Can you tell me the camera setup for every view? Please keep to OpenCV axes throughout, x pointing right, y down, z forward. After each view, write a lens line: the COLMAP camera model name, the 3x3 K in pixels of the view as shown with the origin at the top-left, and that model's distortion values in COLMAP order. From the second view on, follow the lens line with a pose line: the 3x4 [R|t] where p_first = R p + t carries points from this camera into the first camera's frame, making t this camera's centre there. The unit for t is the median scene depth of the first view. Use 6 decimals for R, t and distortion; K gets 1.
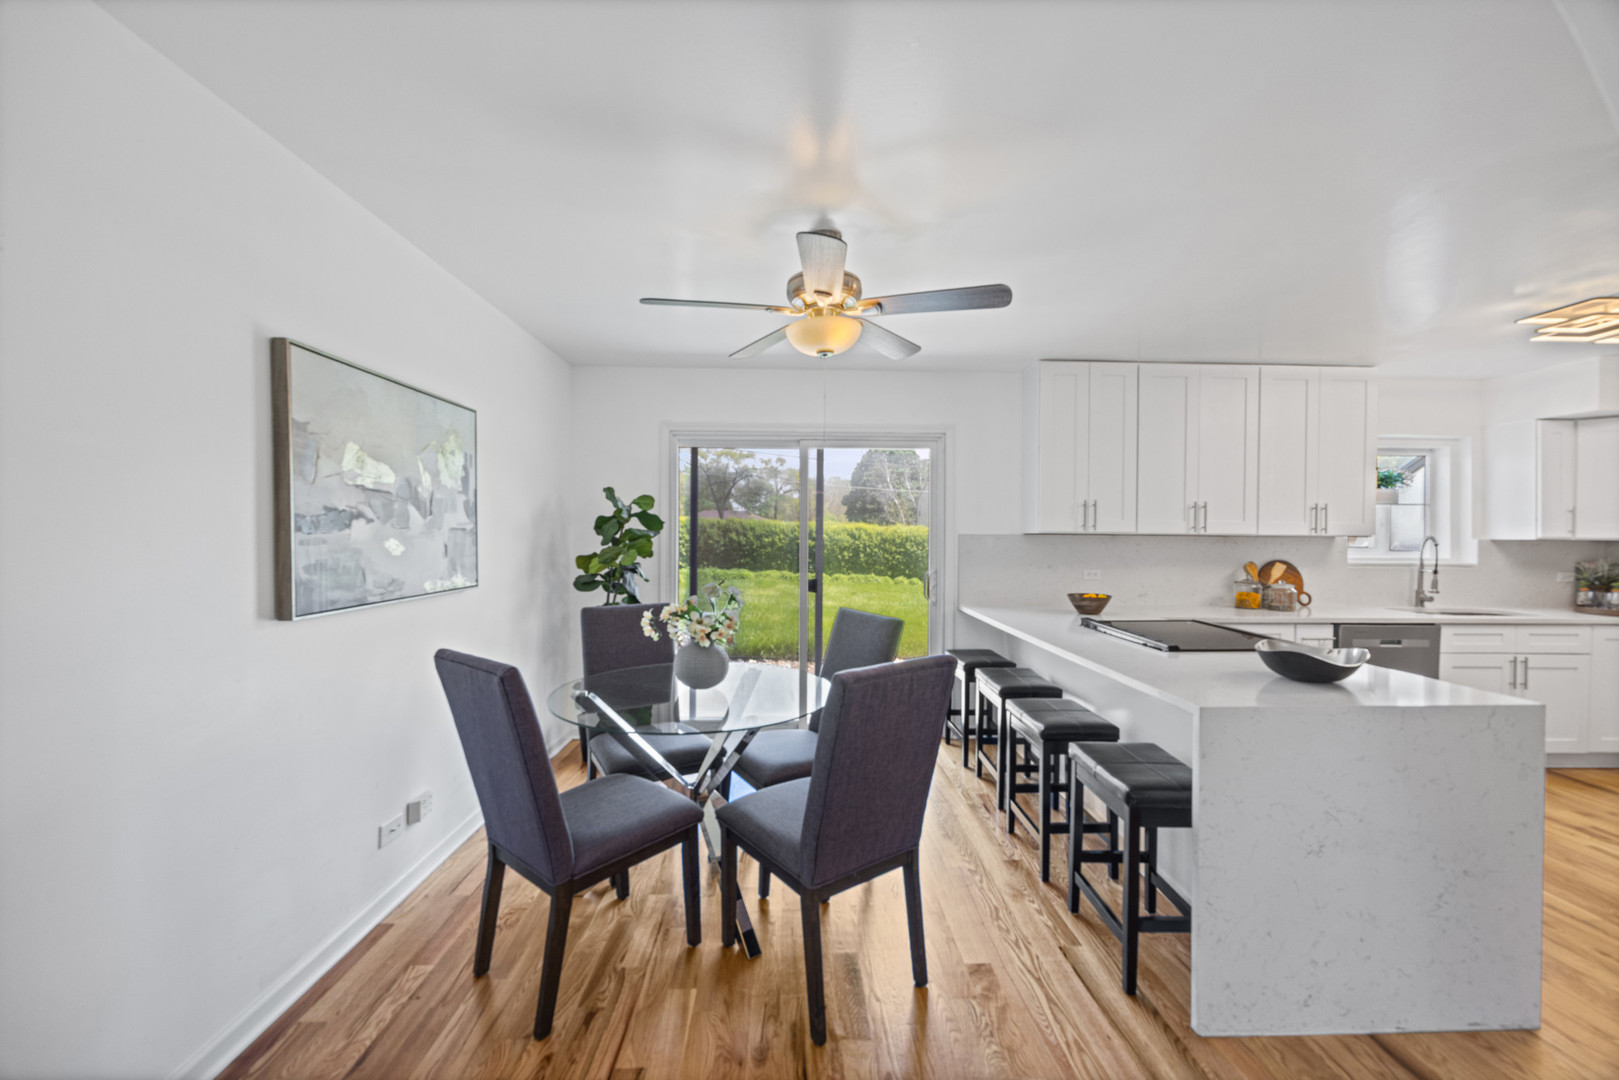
lens RADIAL K [[634.9, 0, 807.2], [0, 634.9, 538.5], [0, 0, 1]] dist [-0.001417, 0.000163]
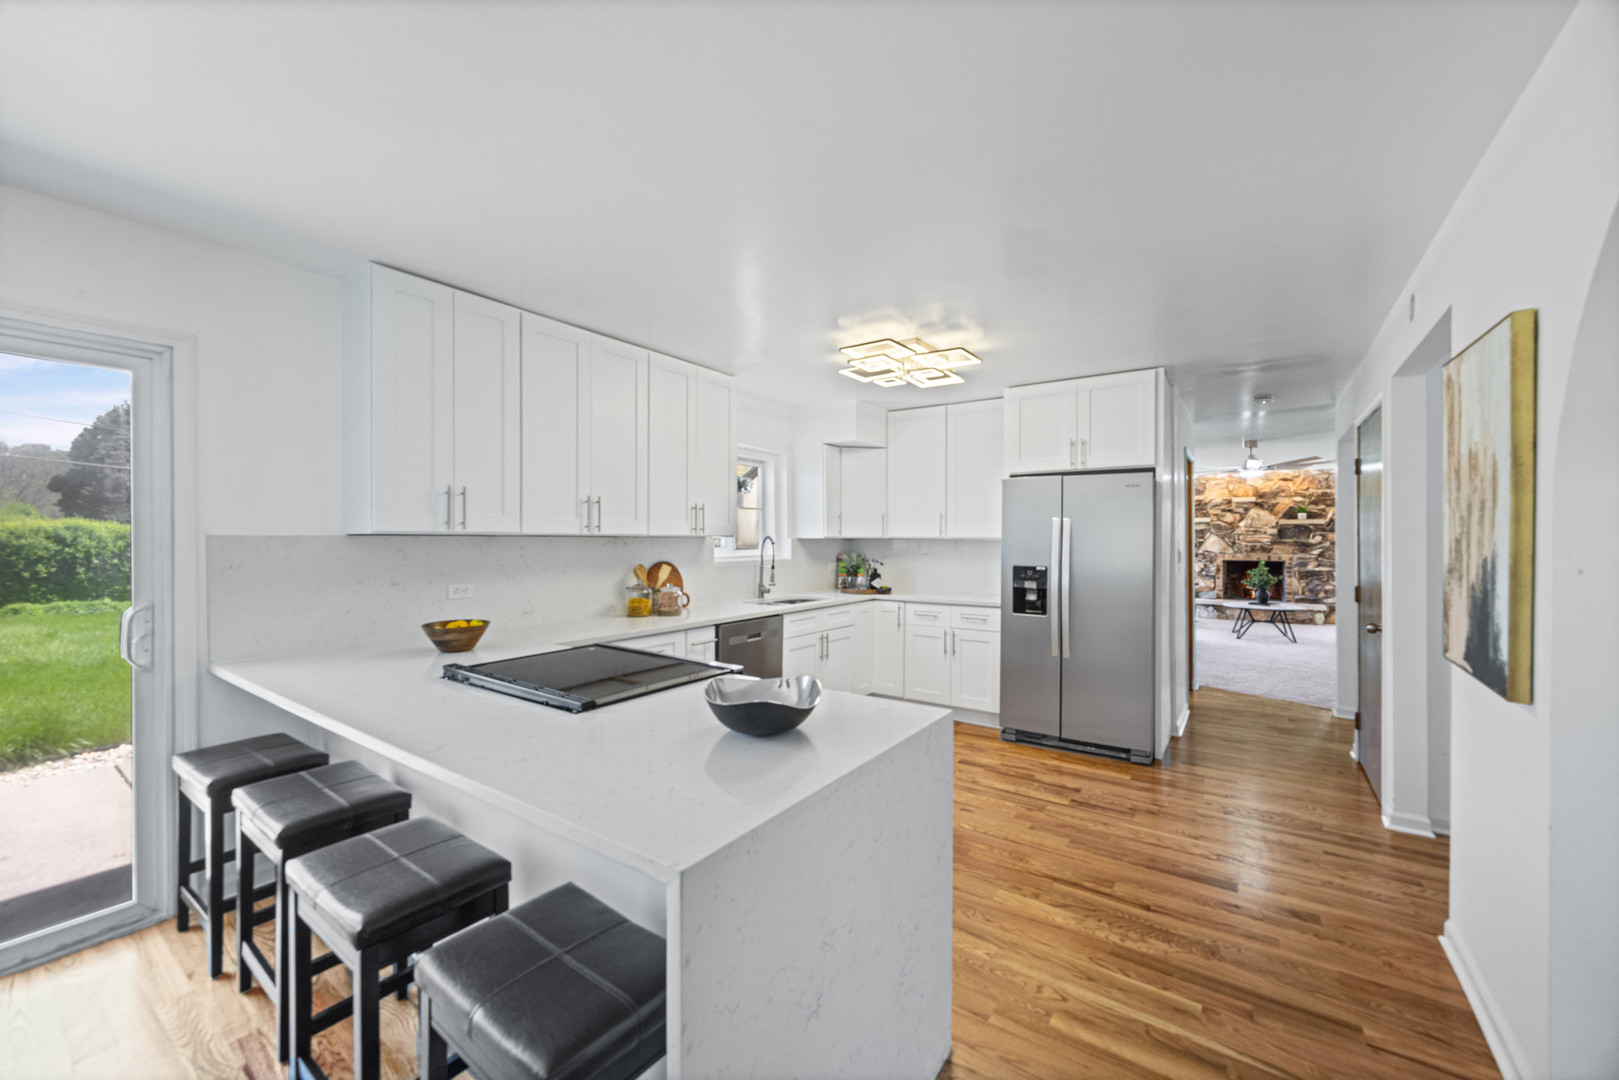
lens RADIAL K [[634.9, 0, 807.3], [0, 634.9, 538.8], [0, 0, 1]] dist [-0.001417, 0.000163]
pose [[0.604732, -0.008237, 0.796386, 0.119340], [0.009020, 0.999953, 0.003493, -0.001575], [-0.796378, 0.005071, 0.604778, 0.263490]]
